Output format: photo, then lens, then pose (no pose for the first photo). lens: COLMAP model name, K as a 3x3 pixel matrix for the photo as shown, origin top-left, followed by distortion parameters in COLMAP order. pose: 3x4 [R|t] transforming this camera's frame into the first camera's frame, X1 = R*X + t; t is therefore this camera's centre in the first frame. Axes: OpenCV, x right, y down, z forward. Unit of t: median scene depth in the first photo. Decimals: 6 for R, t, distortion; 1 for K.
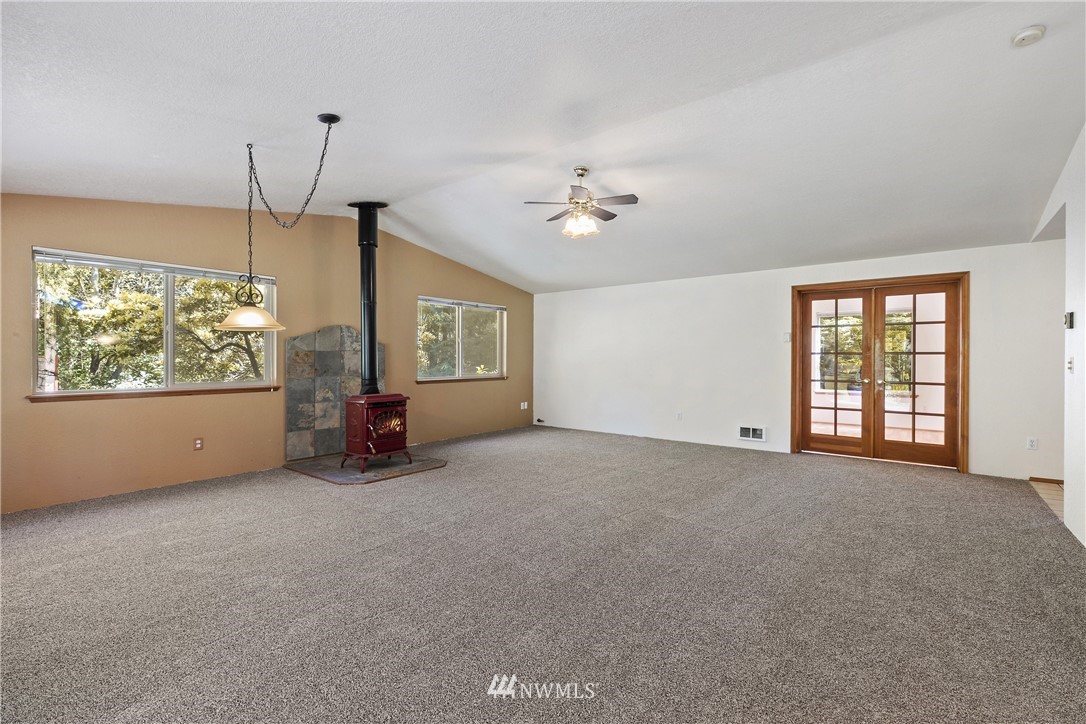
lens RADIAL K [[483.7, 0, 545.6], [0, 483.7, 361.5], [0, 0, 1]] dist [0.003378, 0.000067]
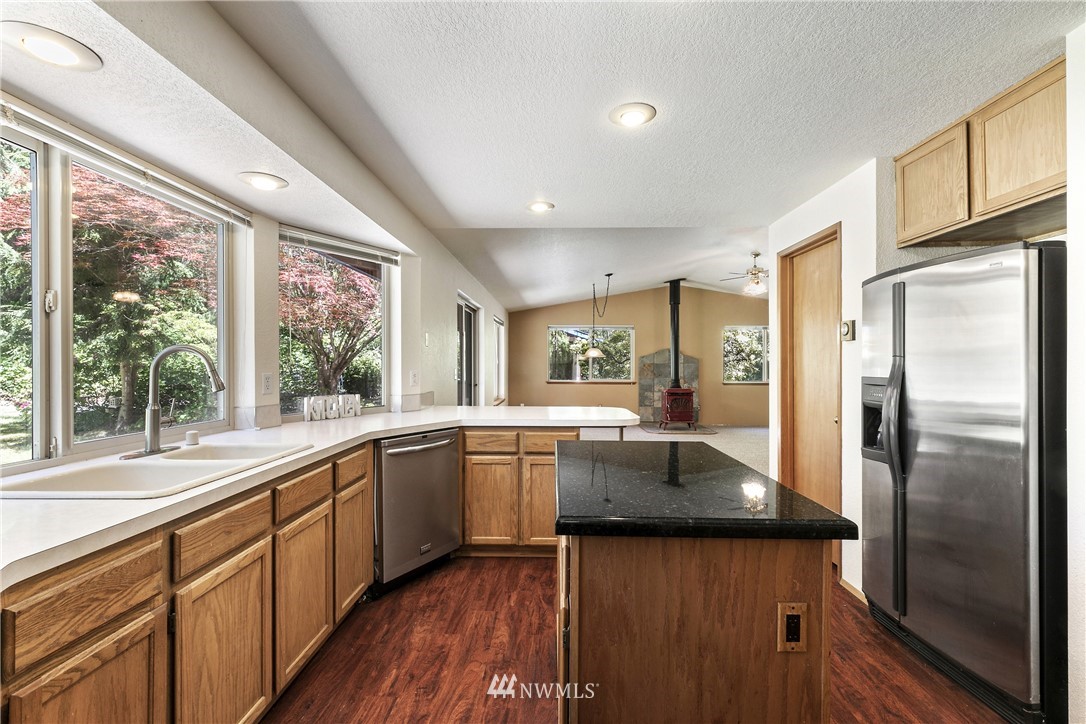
lens RADIAL K [[483.7, 0, 542.1], [0, 483.7, 363.2], [0, 0, 1]] dist [0.003378, 0.000067]
pose [[0.594837, -0.000017, -0.803846, 0.745535], [-0.008538, 0.999943, -0.006340, -0.008150], [0.803801, 0.010635, 0.594804, -0.426288]]
